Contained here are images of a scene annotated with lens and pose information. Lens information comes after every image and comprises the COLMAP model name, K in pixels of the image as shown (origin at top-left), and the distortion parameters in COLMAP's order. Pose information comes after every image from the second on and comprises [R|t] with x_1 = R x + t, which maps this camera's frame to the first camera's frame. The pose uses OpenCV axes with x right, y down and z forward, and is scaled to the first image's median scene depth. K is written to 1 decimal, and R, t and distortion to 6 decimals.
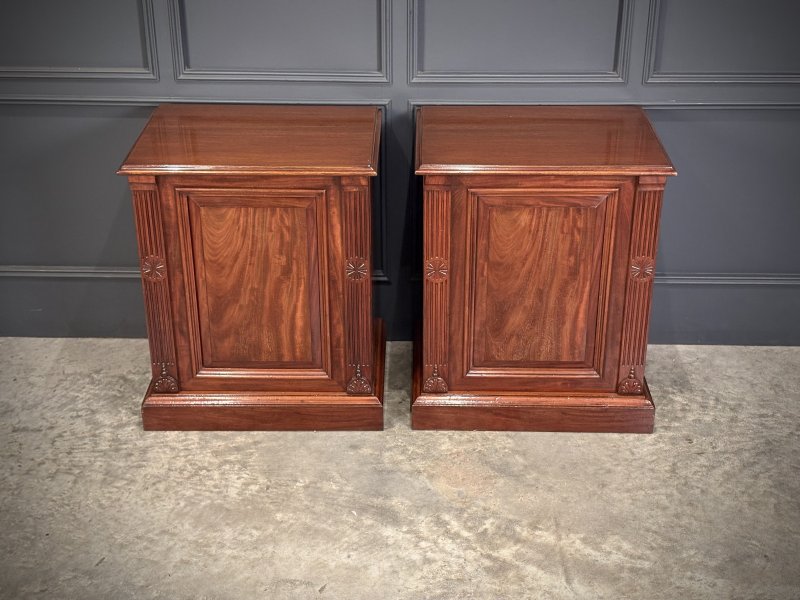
lens RADIAL K [[1215.6, 0, 400.2], [0, 1215.6, 299.8], [0, 0, 1]] dist [0.062329, 0.000000]
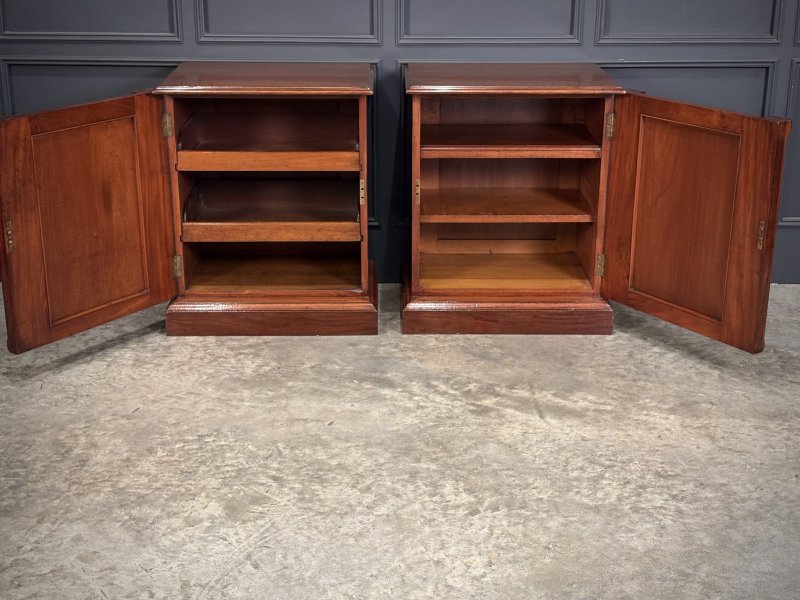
lens RADIAL K [[1215.6, 0, 402.1], [0, 1215.6, 305.6], [0, 0, 1]] dist [0.062329, 0.000000]
pose [[0.999557, -0.005101, 0.029316, -0.026513], [0.008889, 0.991402, -0.130546, 0.250465], [-0.028398, 0.130749, 0.991009, -0.145238]]
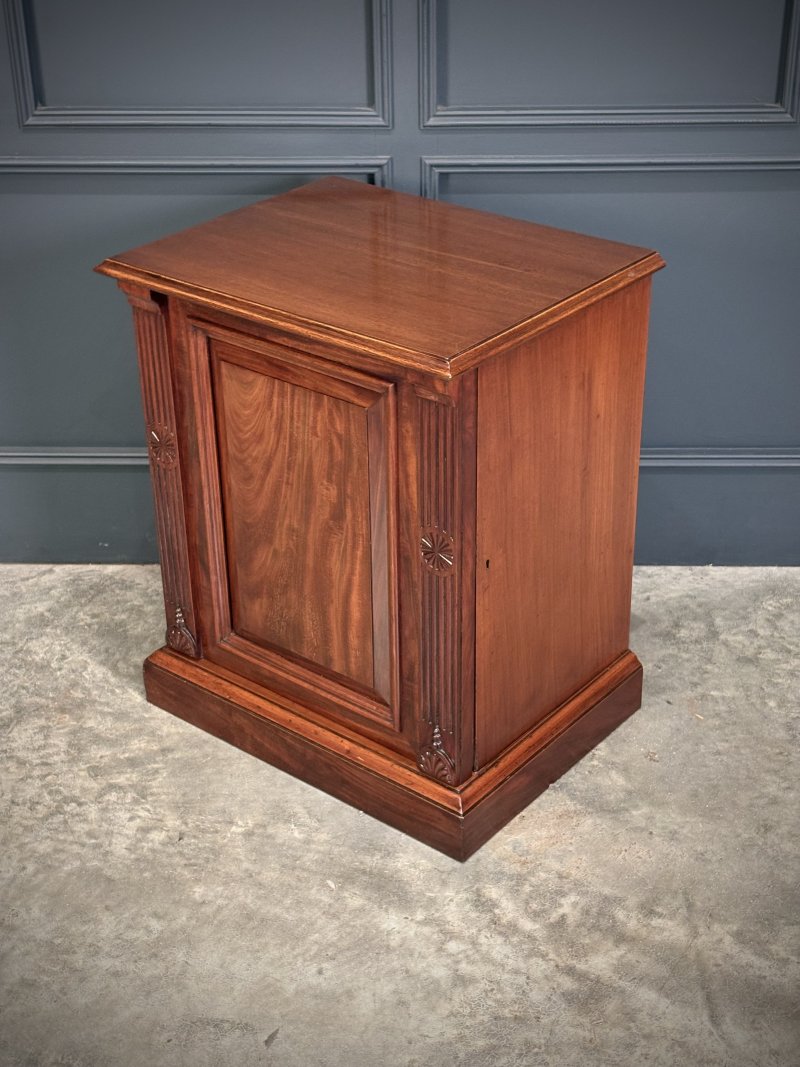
lens RADIAL K [[1621.3, 0, 403.0], [0, 1621.3, 525.2], [0, 0, 1]] dist [0.062329, 0.000000]
pose [[0.999913, -0.008173, -0.010363, 0.005084], [0.008582, 0.999160, 0.040060, -0.022491], [0.010027, -0.040145, 0.999144, 0.244221]]
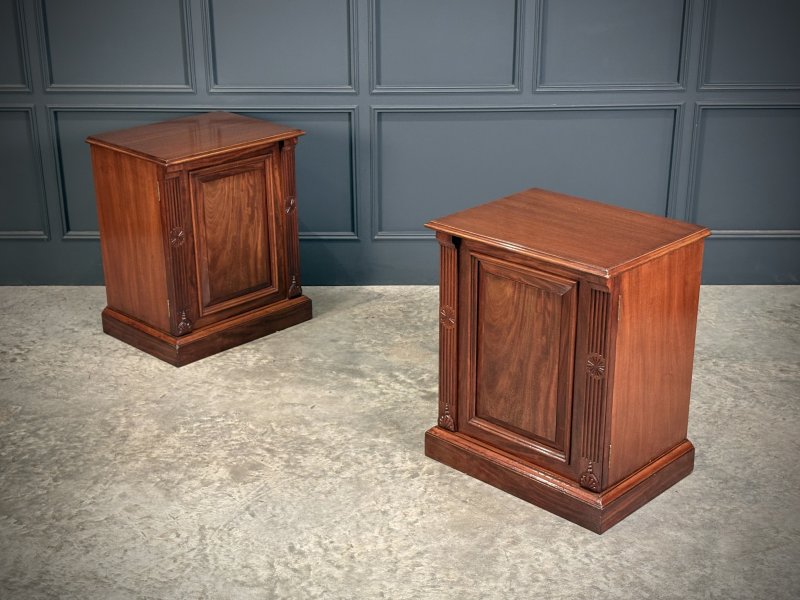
lens RADIAL K [[1215.6, 0, 404.9], [0, 1215.6, 321.9], [0, 0, 1]] dist [0.062329, 0.000000]
pose [[0.999819, -0.009666, 0.016395, 0.023829], [0.010942, 0.996765, -0.079623, 0.228527], [-0.015572, 0.079788, 0.996690, -0.457069]]
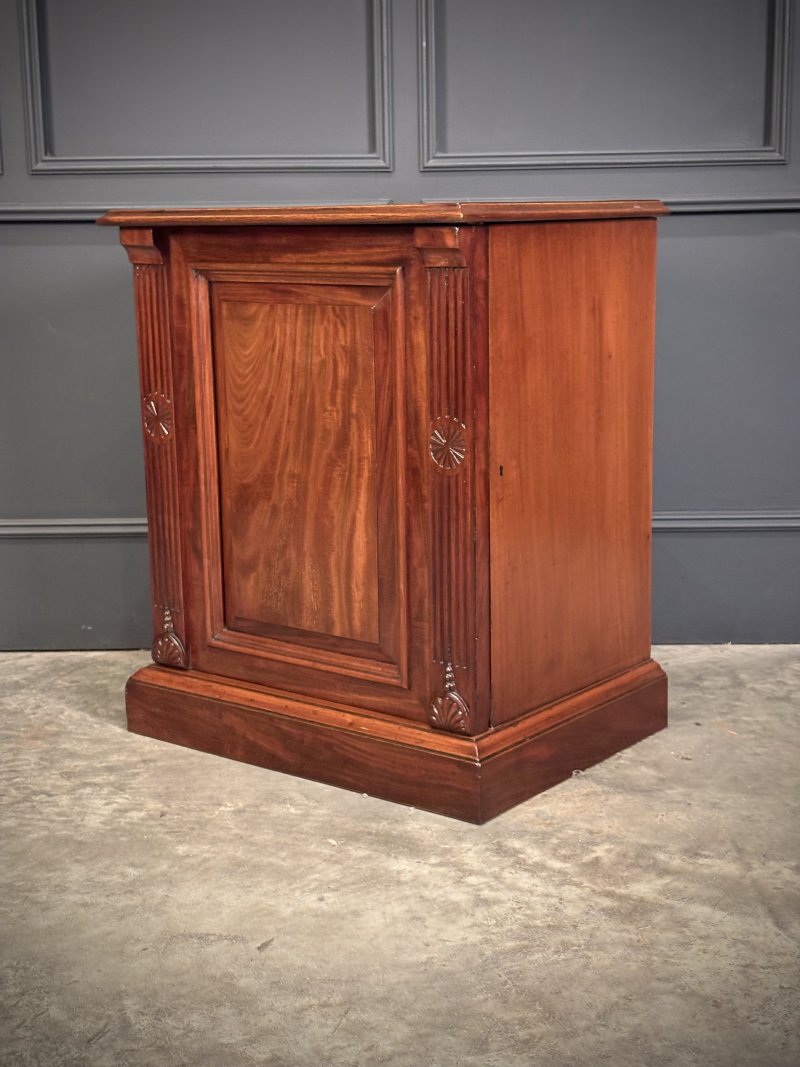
lens RADIAL K [[1621.3, 0, 403.8], [0, 1621.3, 532.3], [0, 0, 1]] dist [0.062329, 0.000000]
pose [[0.999869, -0.015120, 0.005786, -0.009971], [0.016113, 0.964125, -0.264960, 0.226490], [-0.001572, 0.265018, 0.964242, 0.314938]]
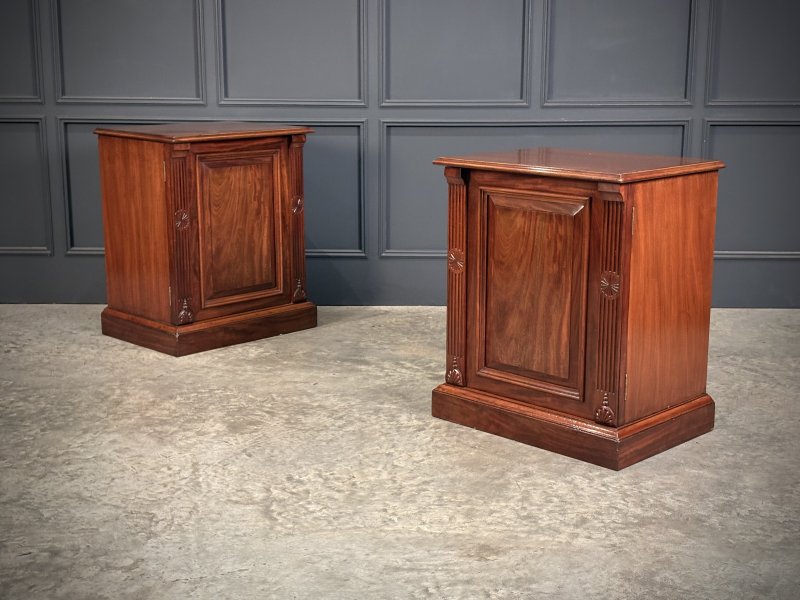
lens RADIAL K [[1215.6, 0, 410.9], [0, 1215.6, 316.1], [0, 0, 1]] dist [0.062329, 0.000000]
pose [[0.999879, 0.001413, 0.015470, 0.024394], [0.002339, 0.970796, -0.239895, 0.456473], [-0.015357, 0.239902, 0.970676, -0.381172]]
